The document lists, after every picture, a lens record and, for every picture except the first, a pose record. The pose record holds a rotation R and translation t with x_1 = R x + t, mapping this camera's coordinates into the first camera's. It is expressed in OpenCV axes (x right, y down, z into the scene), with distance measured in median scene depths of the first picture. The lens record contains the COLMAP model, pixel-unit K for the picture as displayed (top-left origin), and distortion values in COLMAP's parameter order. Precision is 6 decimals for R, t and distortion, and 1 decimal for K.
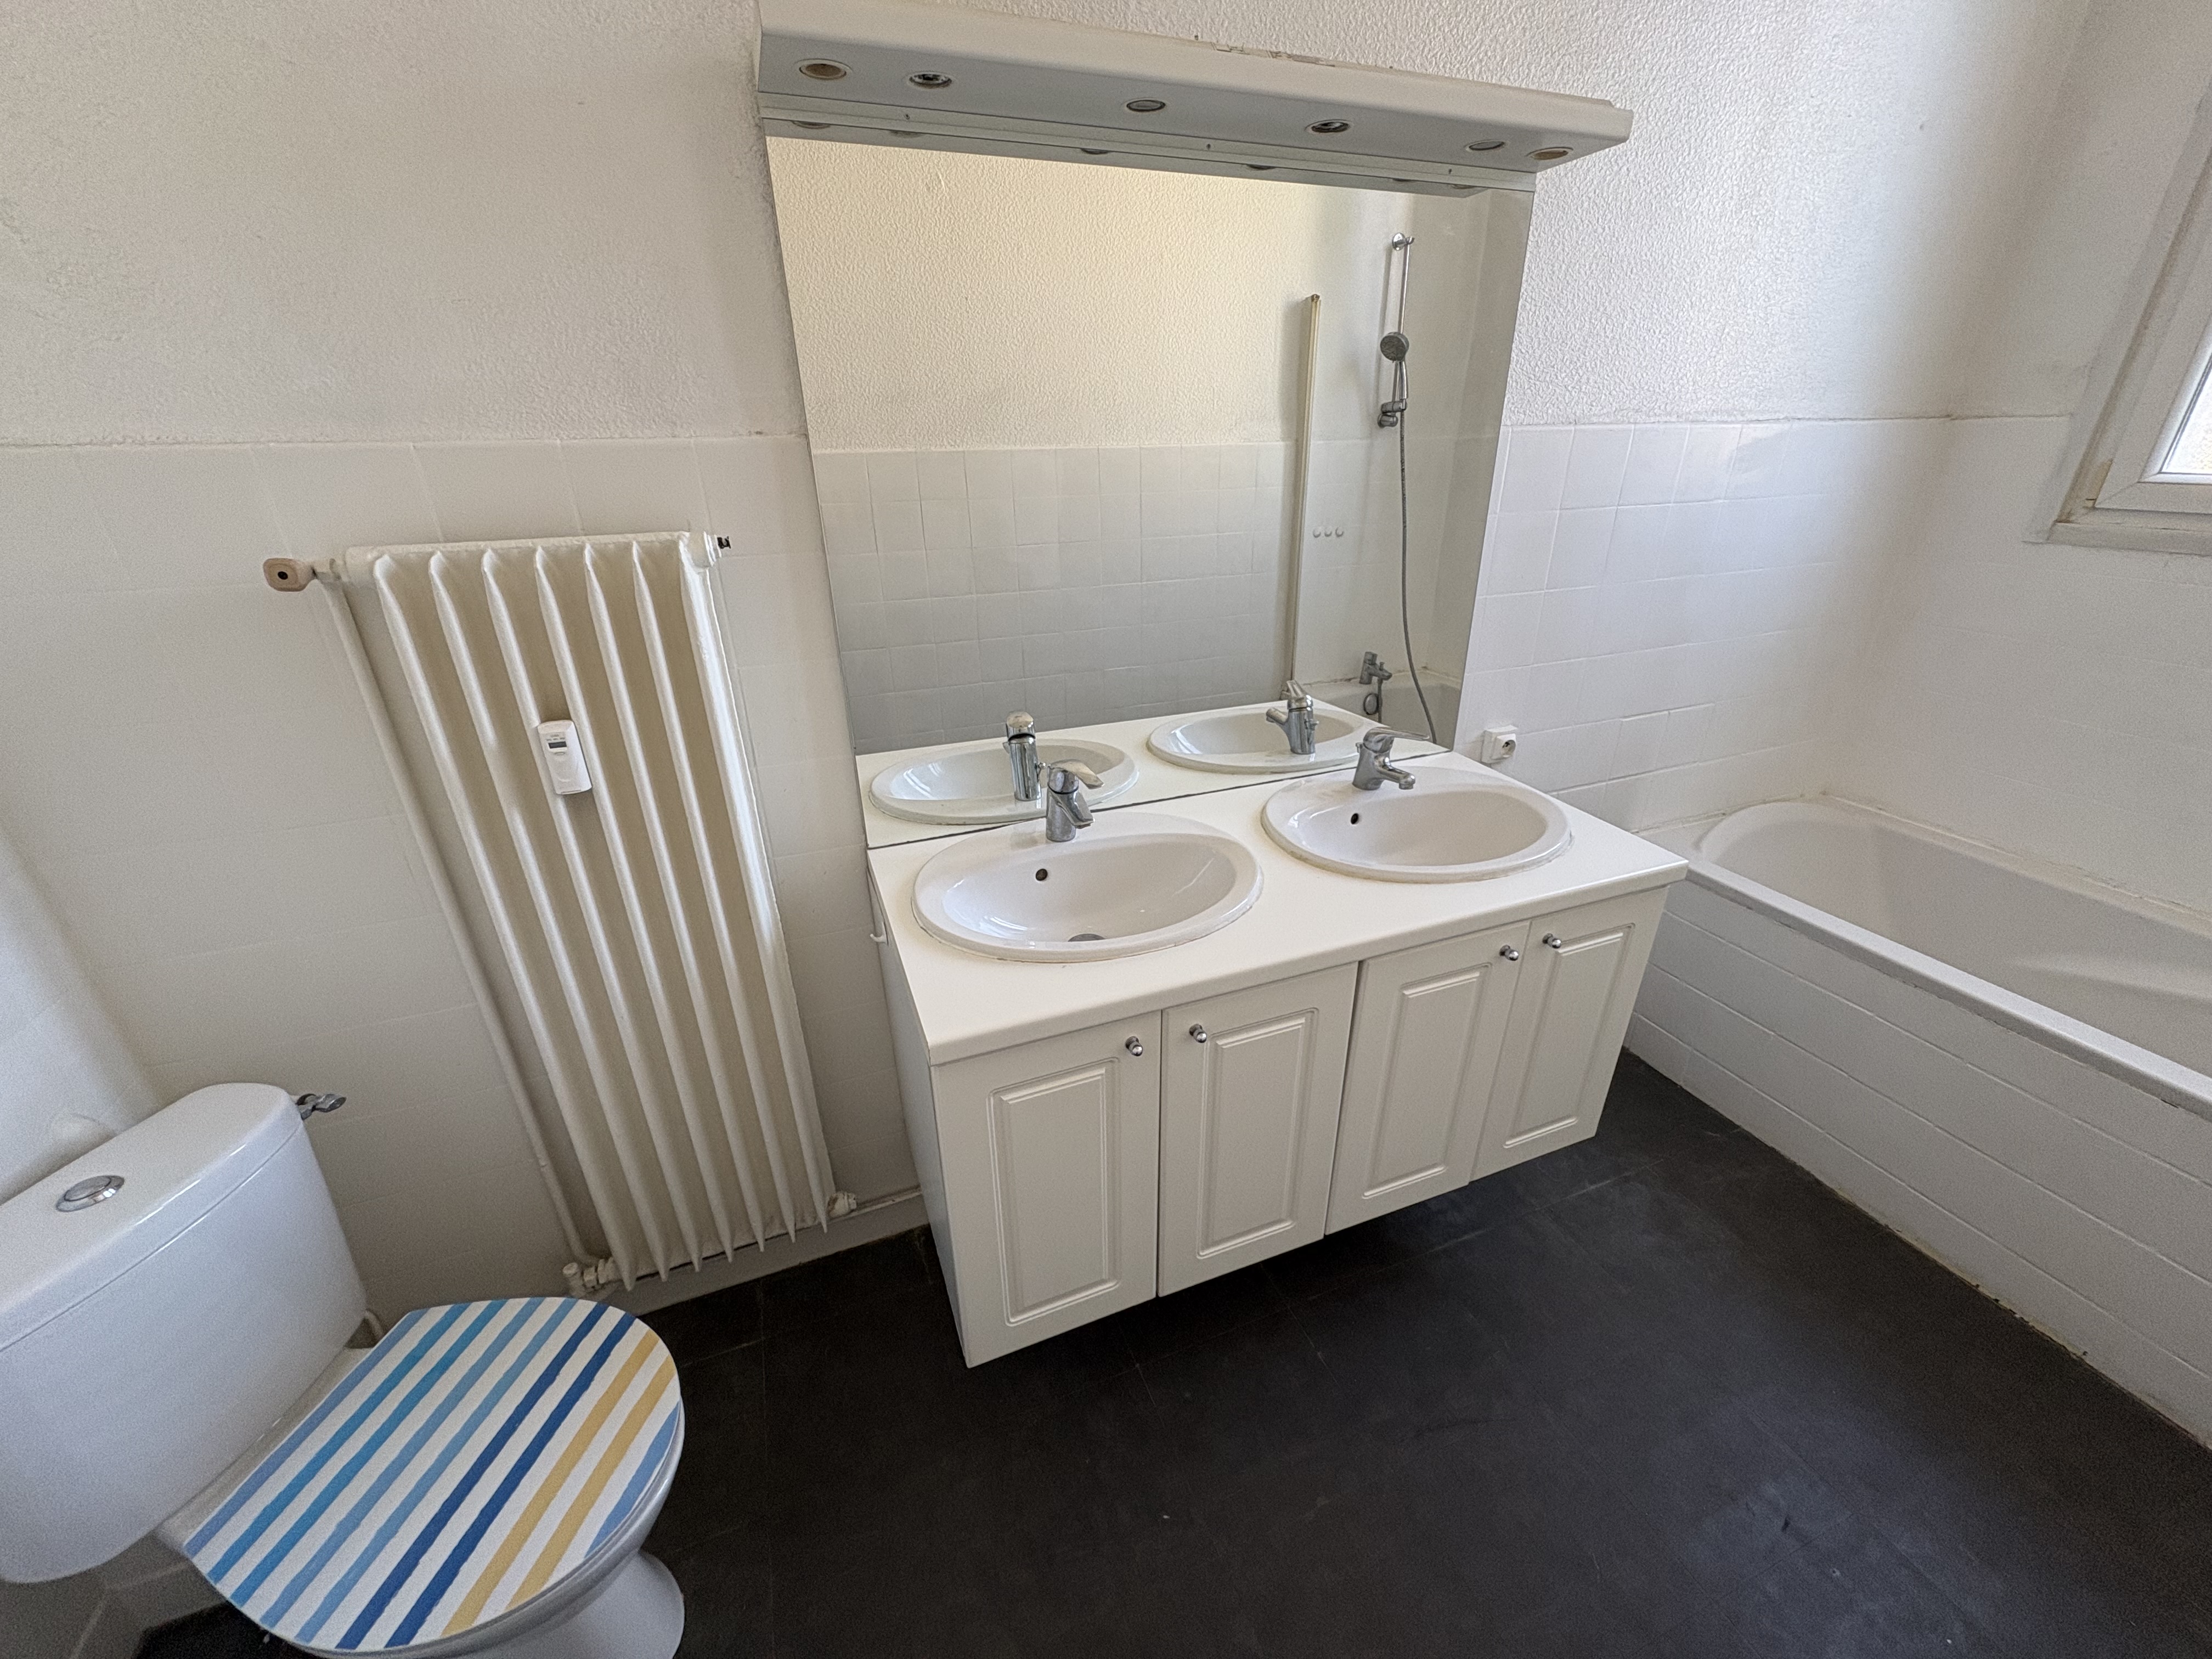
lens RADIAL K [[881.4, 0, 1112.0], [0, 881.4, 826.7], [0, 0, 1]] dist [-0.000775, 0.000509]
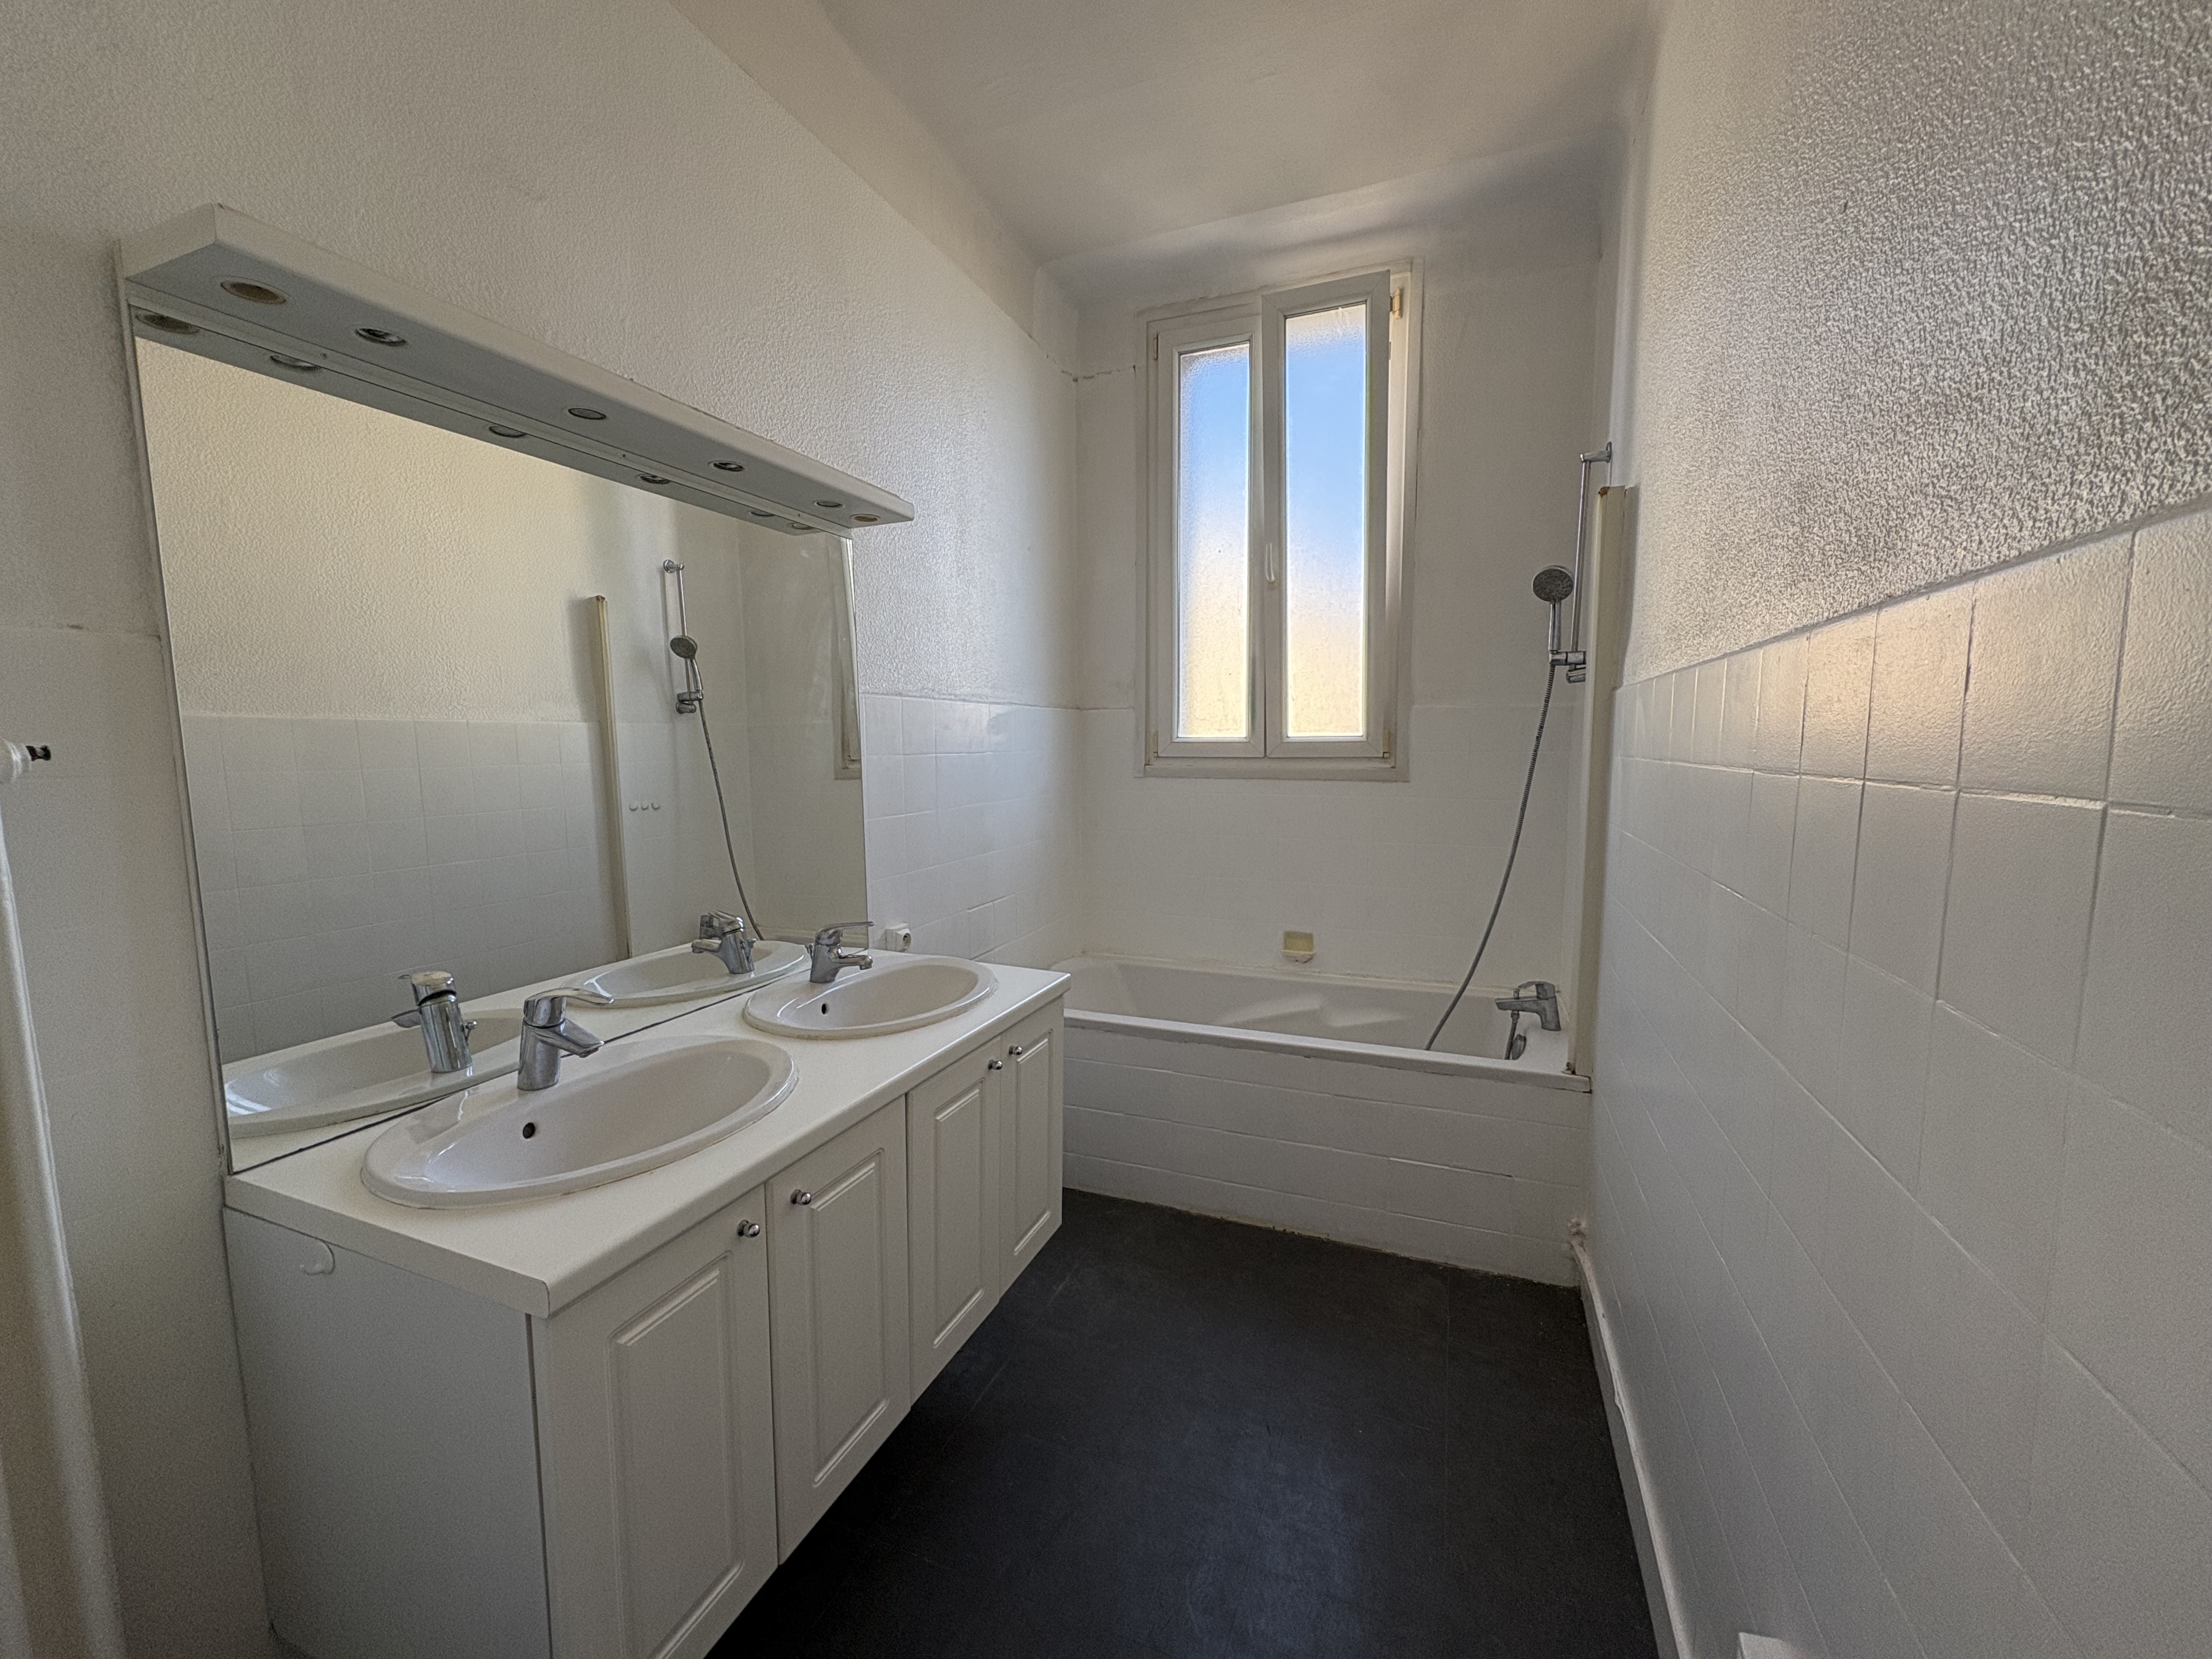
lens RADIAL K [[881.4, 0, 1112.0], [0, 881.4, 826.7], [0, 0, 1]] dist [-0.000775, 0.000509]
pose [[0.681755, -0.059546, 0.729153, -0.260286], [0.295279, 0.934289, -0.199786, 0.101706], [-0.669344, 0.351509, 0.654539, -0.037999]]
